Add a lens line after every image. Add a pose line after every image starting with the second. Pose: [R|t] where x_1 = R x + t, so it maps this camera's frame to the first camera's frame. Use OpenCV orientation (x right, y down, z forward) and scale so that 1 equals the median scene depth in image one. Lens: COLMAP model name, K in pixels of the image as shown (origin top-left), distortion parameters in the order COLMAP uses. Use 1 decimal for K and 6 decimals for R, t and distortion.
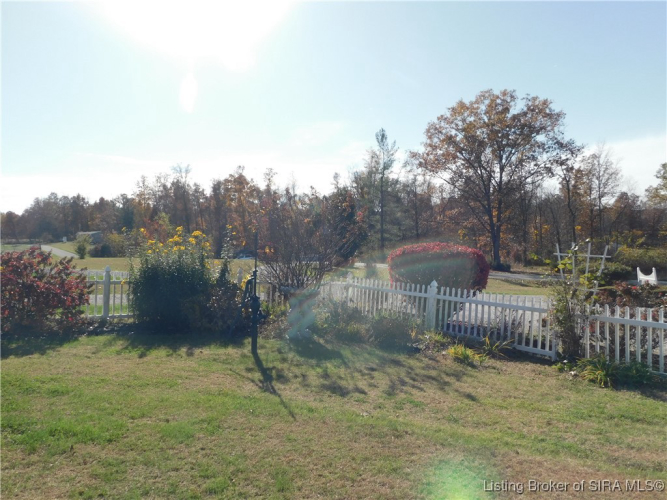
lens RADIAL K [[487.0, 0, 333.5], [0, 487.0, 248.9], [0, 0, 1]] dist [0.008626, 0.001937]
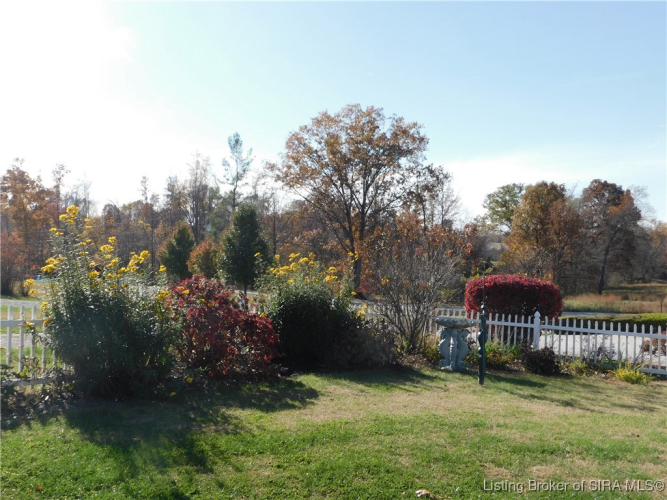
lens RADIAL K [[578.7, 0, 333.4], [0, 578.7, 251.1], [0, 0, 1]] dist [0.013985, 0.007839]
pose [[0.931787, 0.032651, 0.361535, -0.104190], [-0.019403, 0.999003, -0.040215, -0.001177], [-0.362488, 0.030457, 0.931491, -0.003643]]
